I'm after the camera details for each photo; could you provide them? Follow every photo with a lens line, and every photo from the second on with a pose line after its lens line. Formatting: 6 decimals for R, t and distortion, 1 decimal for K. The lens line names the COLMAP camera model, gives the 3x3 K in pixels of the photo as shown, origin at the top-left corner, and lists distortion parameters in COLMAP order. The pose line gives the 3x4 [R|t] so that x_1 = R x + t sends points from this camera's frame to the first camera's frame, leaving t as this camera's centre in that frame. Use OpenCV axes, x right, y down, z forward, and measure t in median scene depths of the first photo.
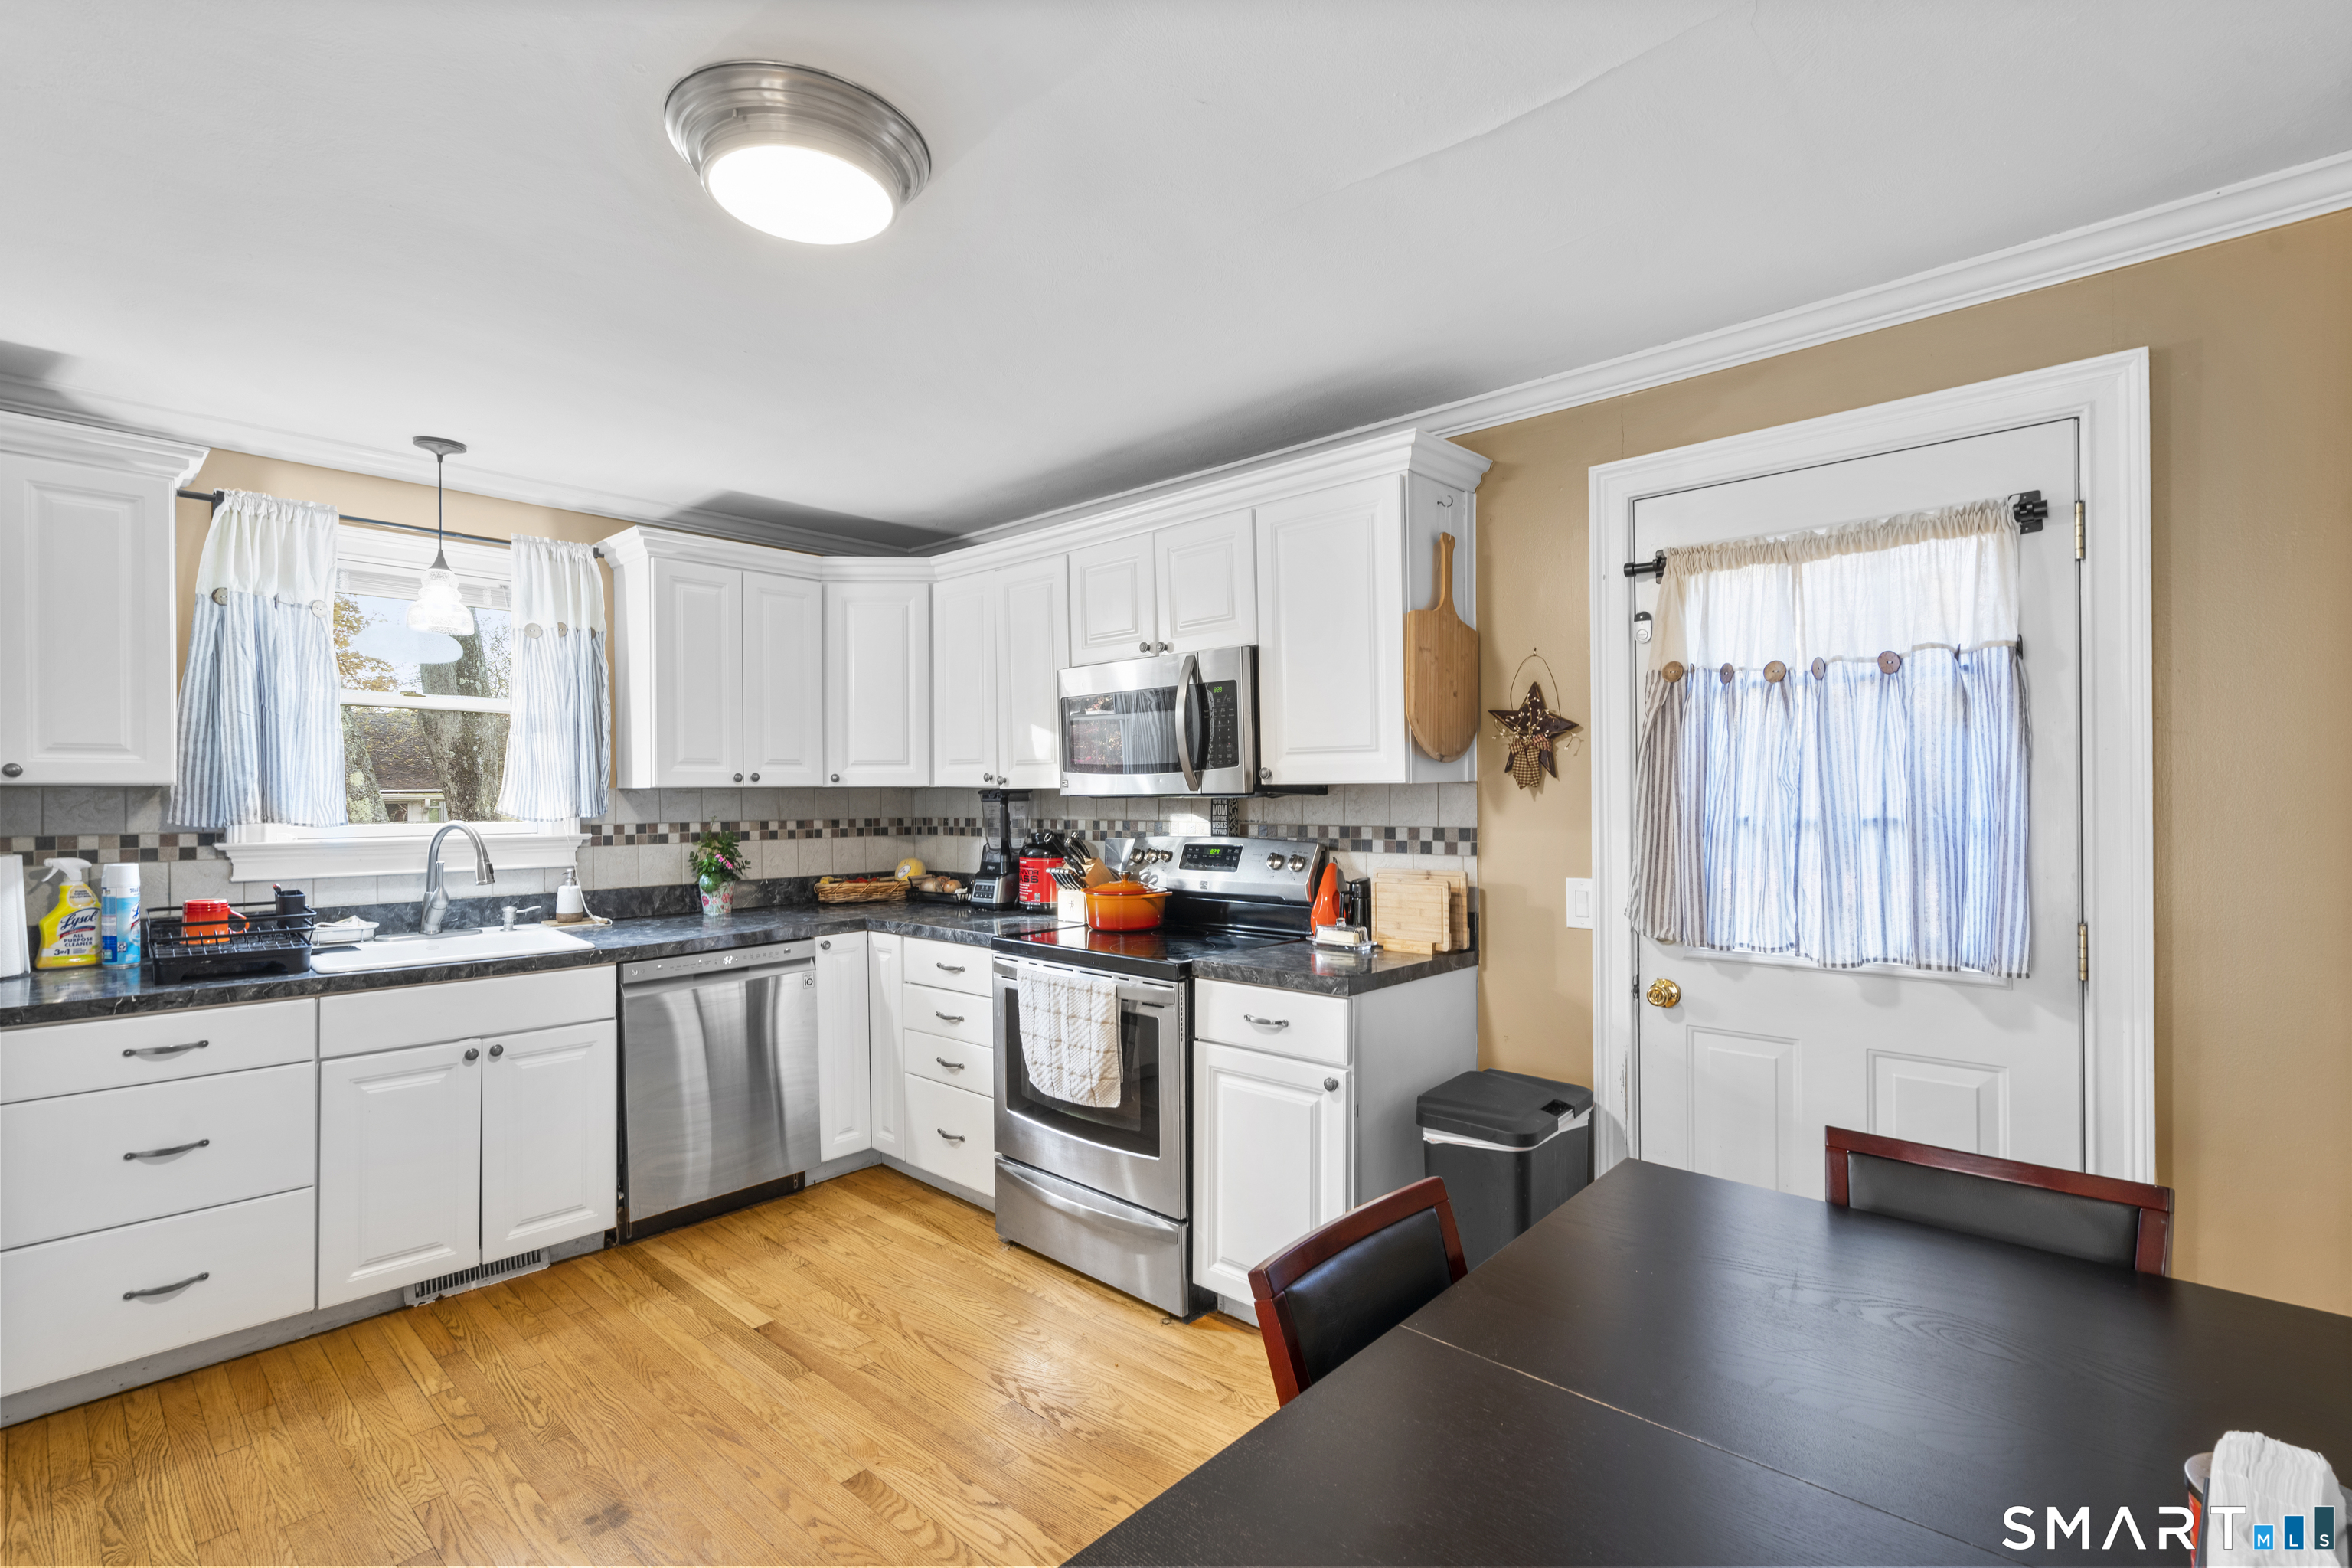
lens RADIAL K [[1057.3, 0, 1177.6], [0, 1057.3, 789.0], [0, 0, 1]] dist [-0.005408, 0.003819]
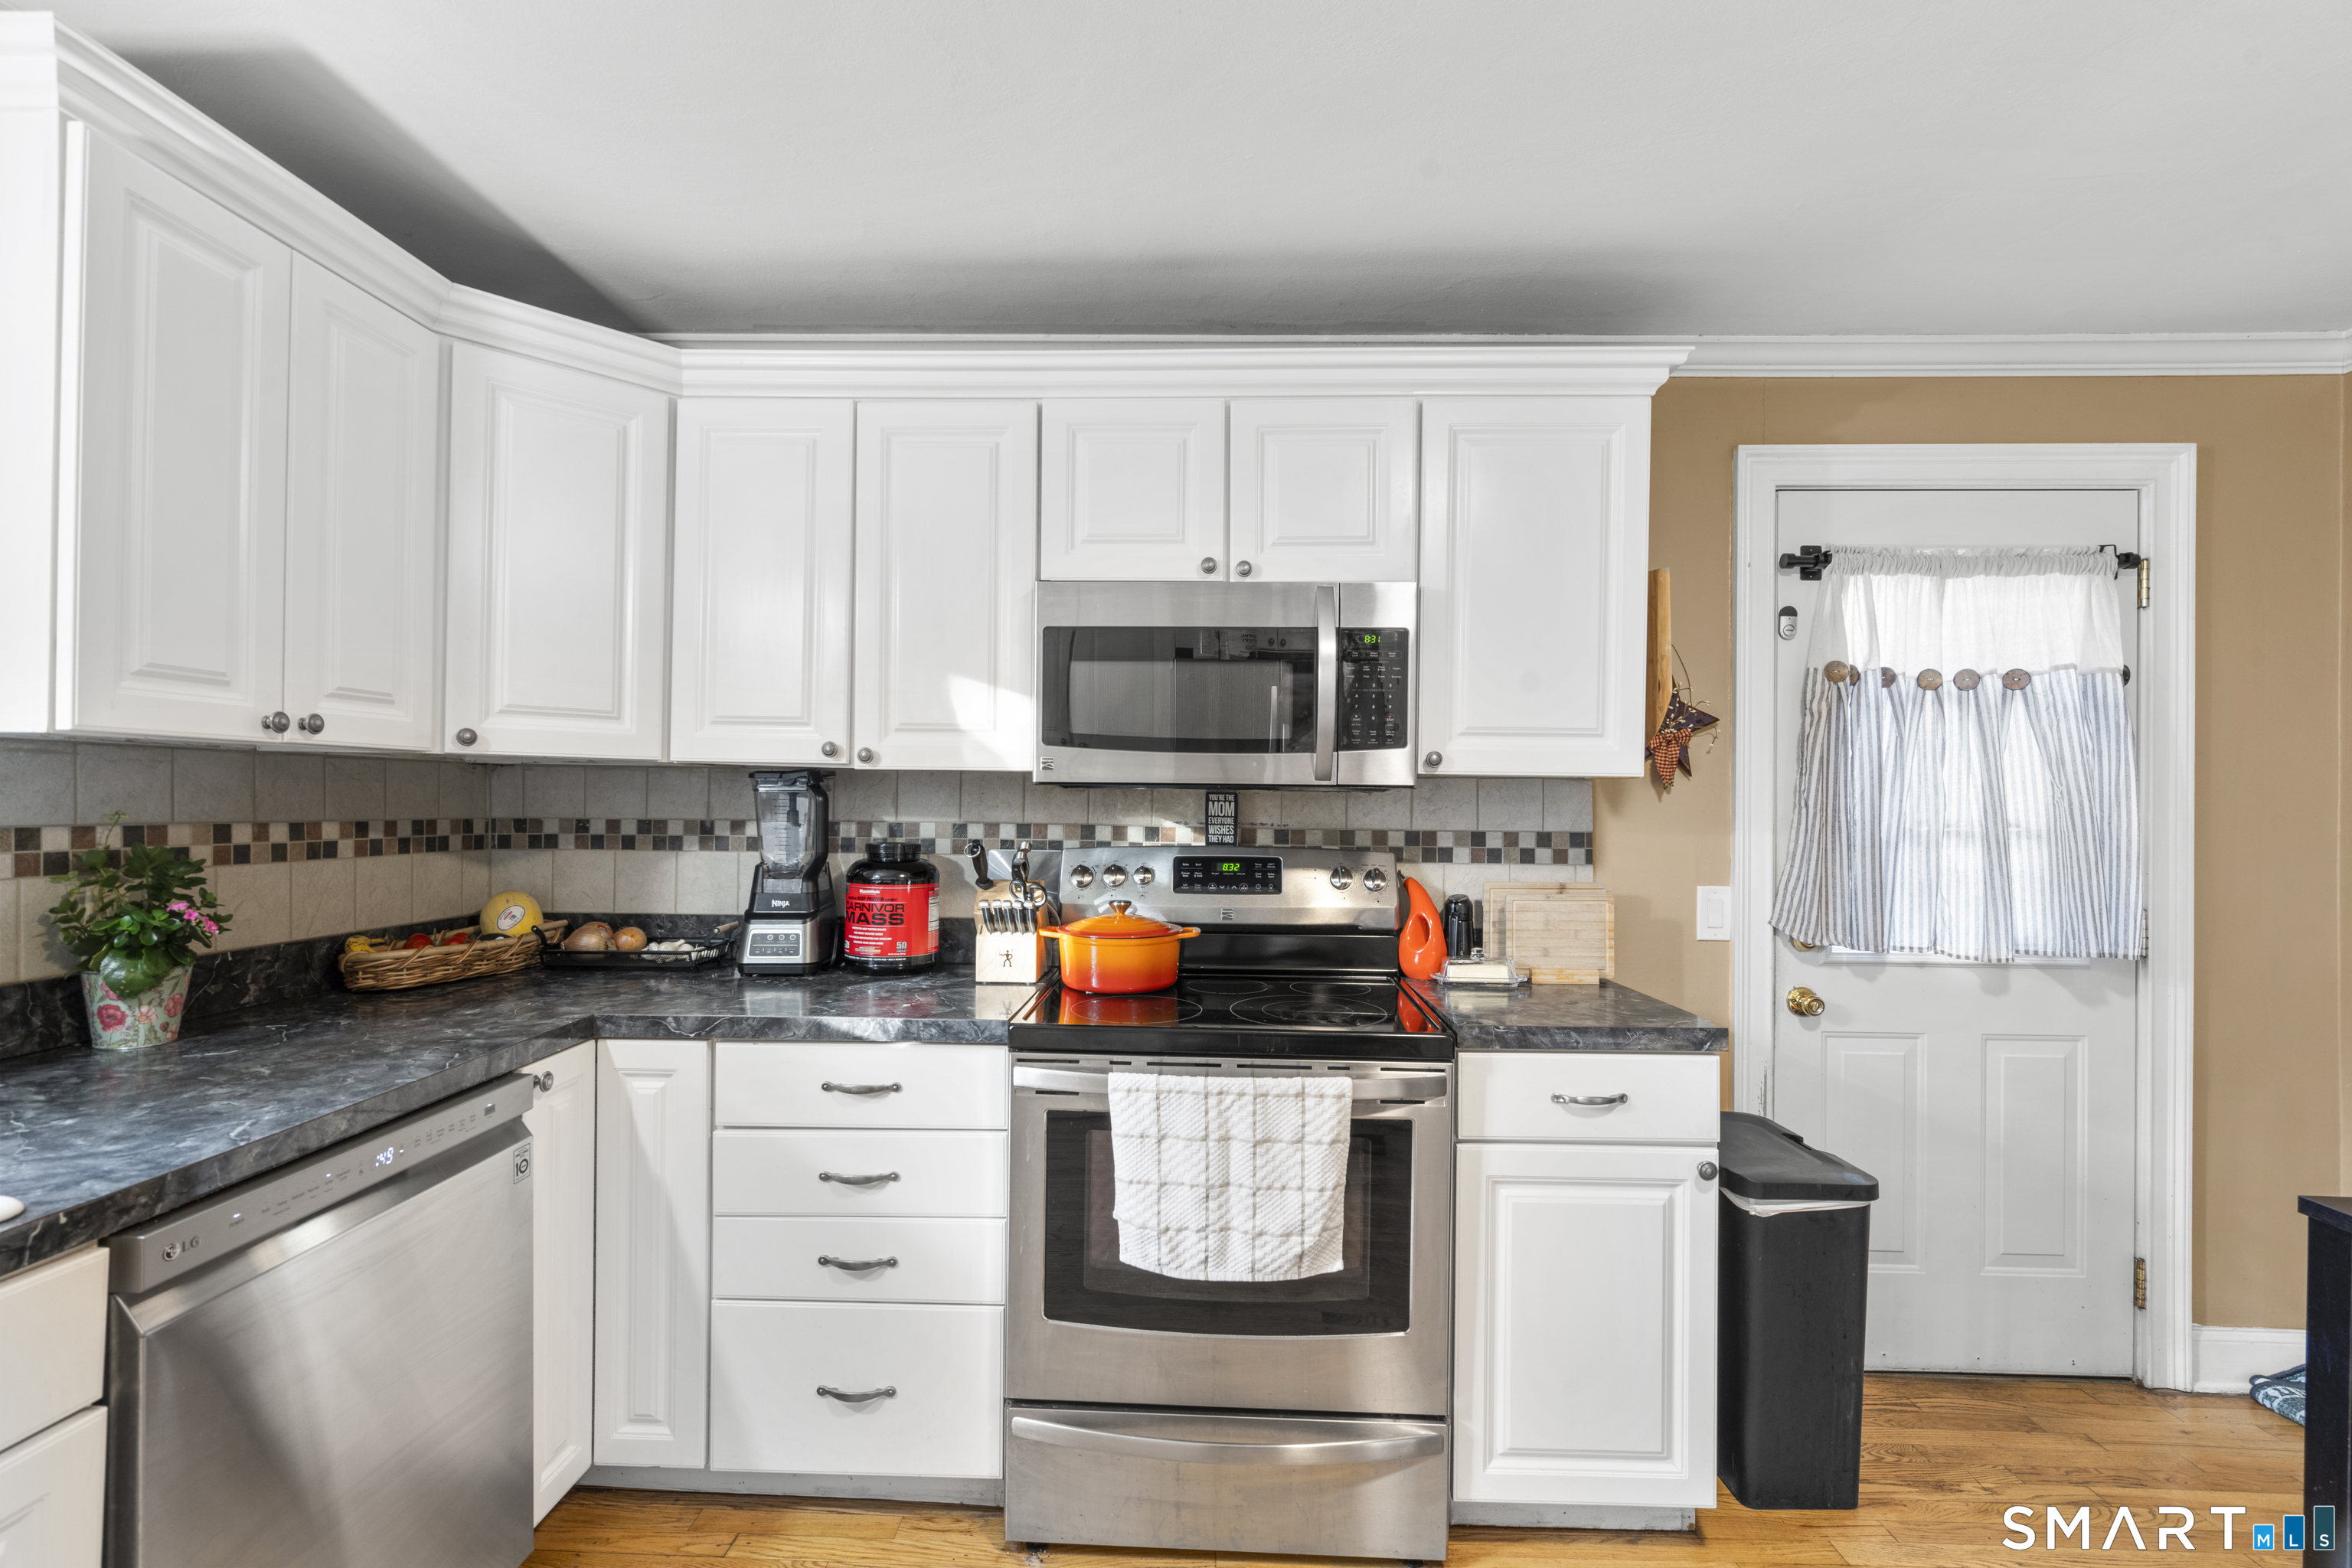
lens RADIAL K [[1057.3, 0, 1182.1], [0, 1057.3, 787.3], [0, 0, 1]] dist [-0.005408, 0.003819]
pose [[0.760850, 0.023595, 0.648499, -0.473042], [-0.019773, 0.999718, -0.013175, 0.015996], [-0.648627, -0.002799, 0.761102, 0.494445]]
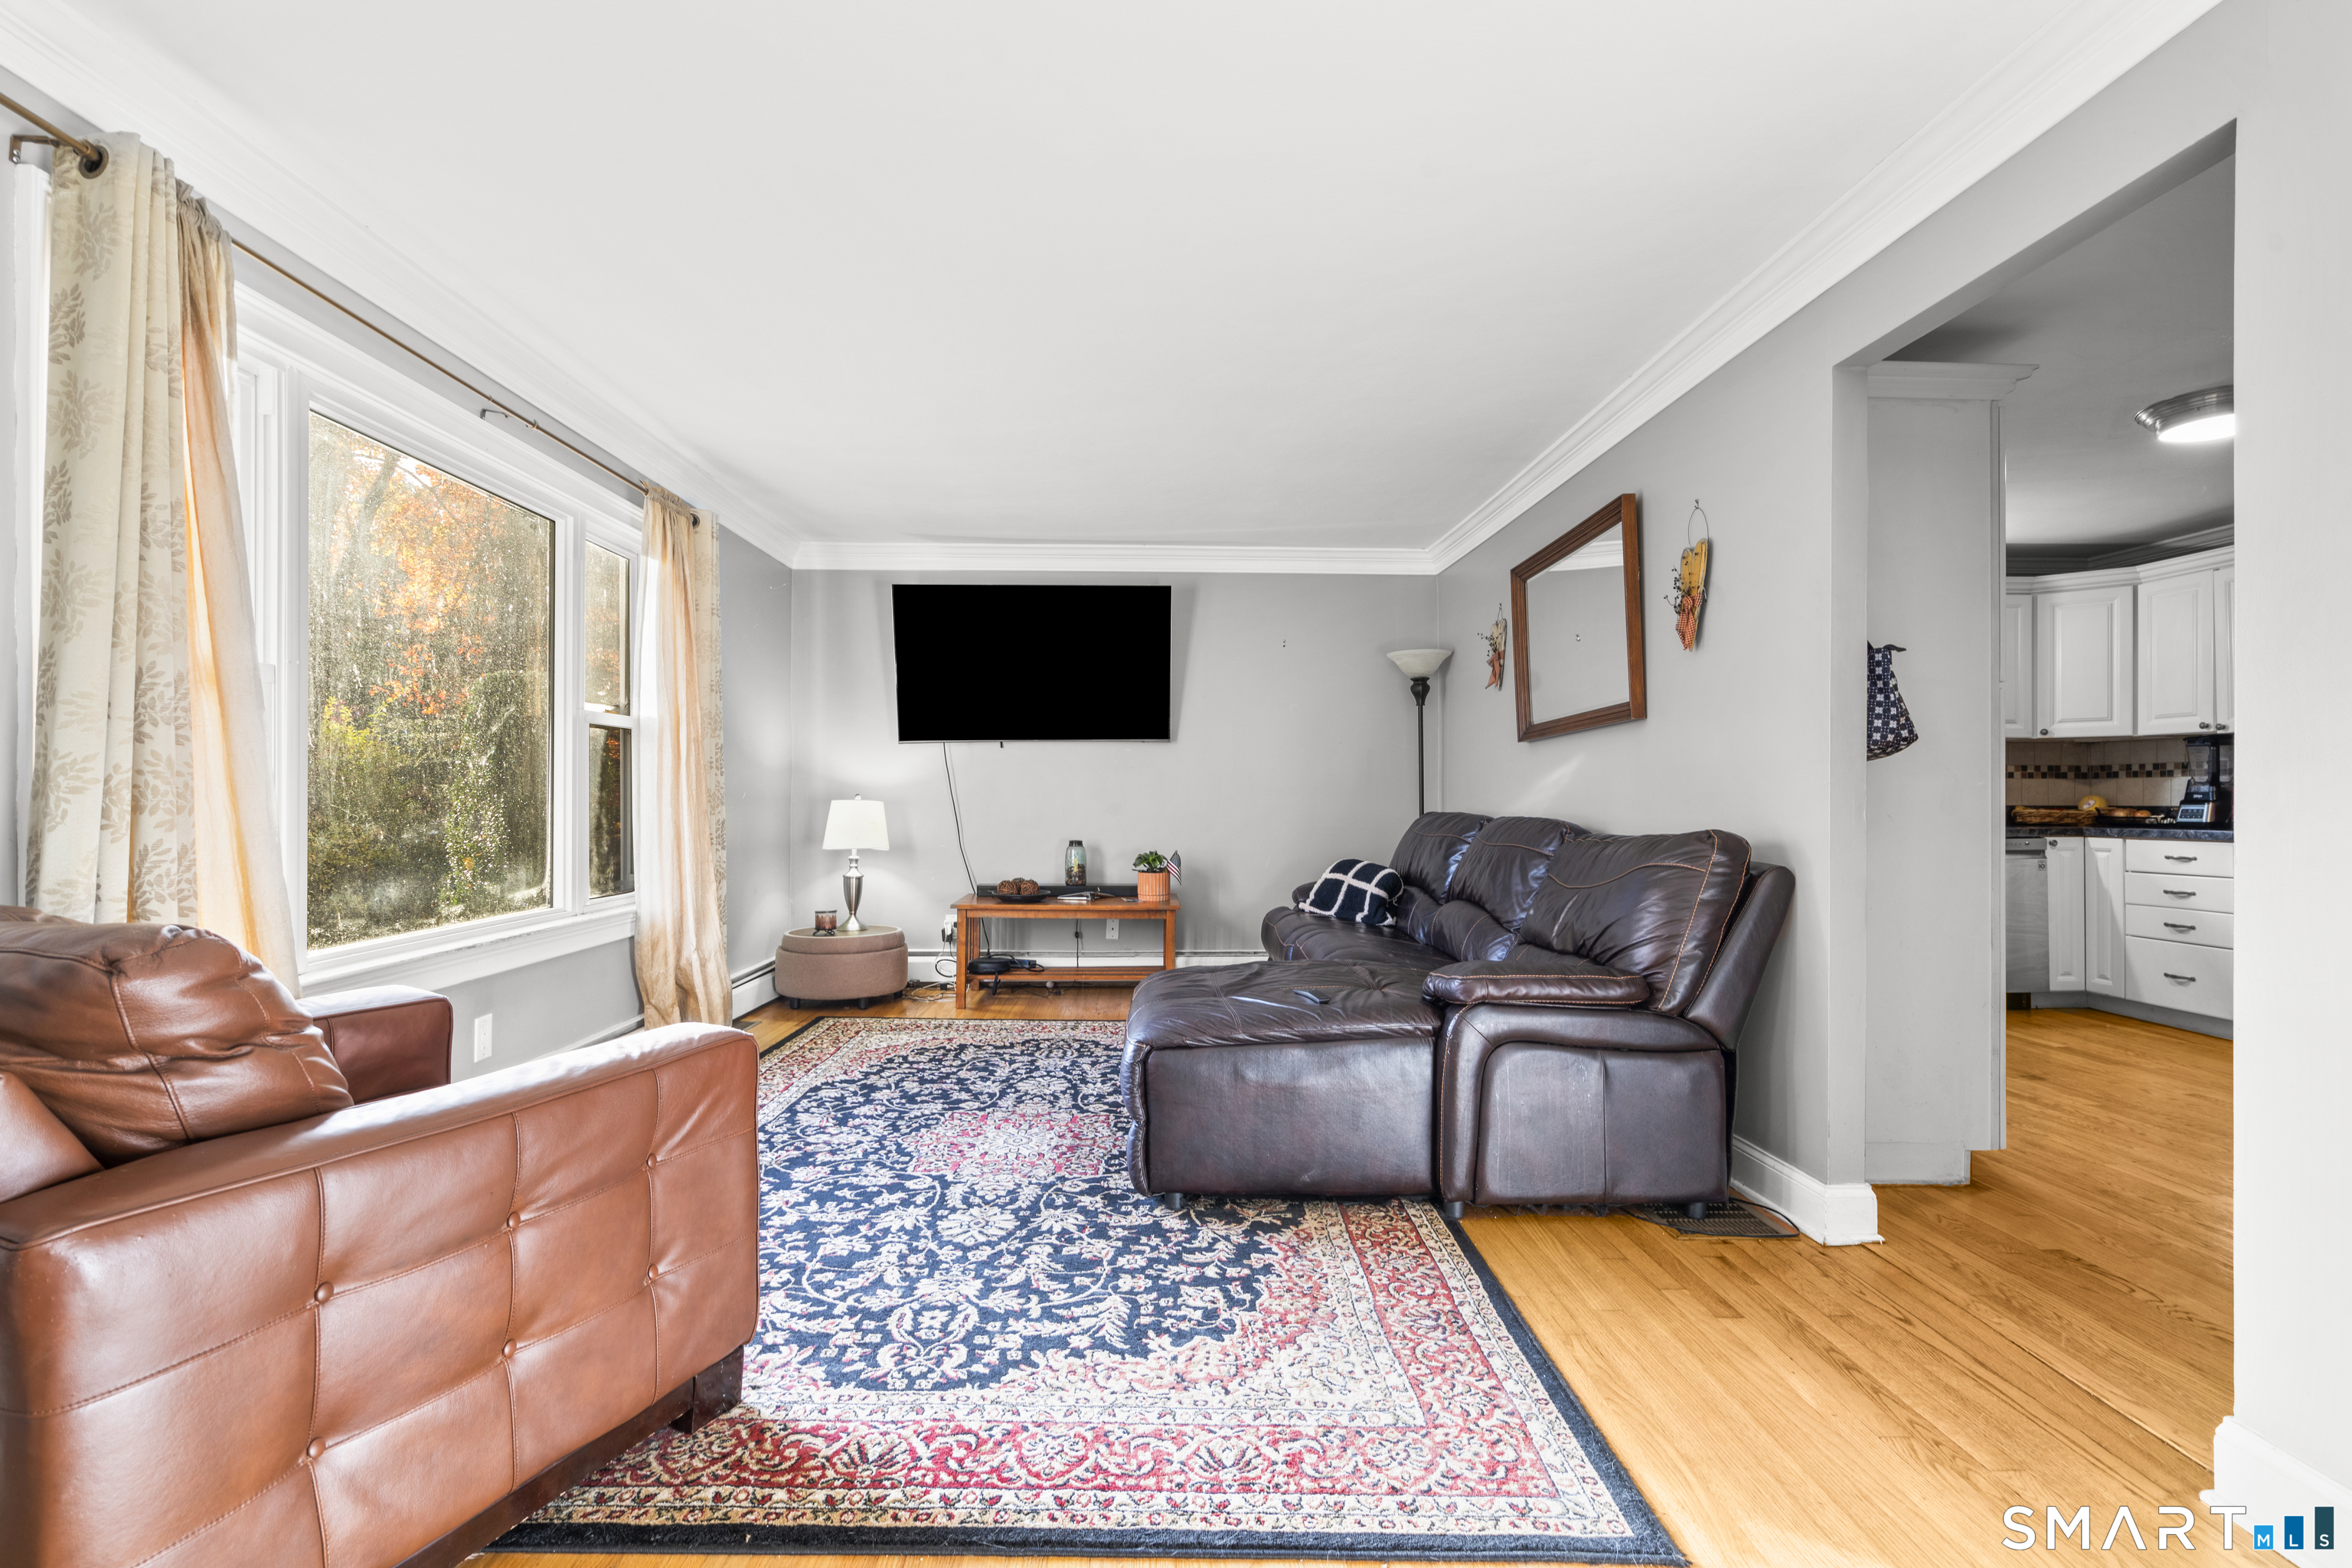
lens RADIAL K [[1057.3, 0, 1169.1], [0, 1057.3, 801.8], [0, 0, 1]] dist [-0.005408, 0.003819]
pose [[0.694416, 0.011324, -0.719485, -0.146547], [-0.003483, 0.999917, 0.012376, 0.084641], [0.719565, -0.006088, 0.694398, -1.000518]]
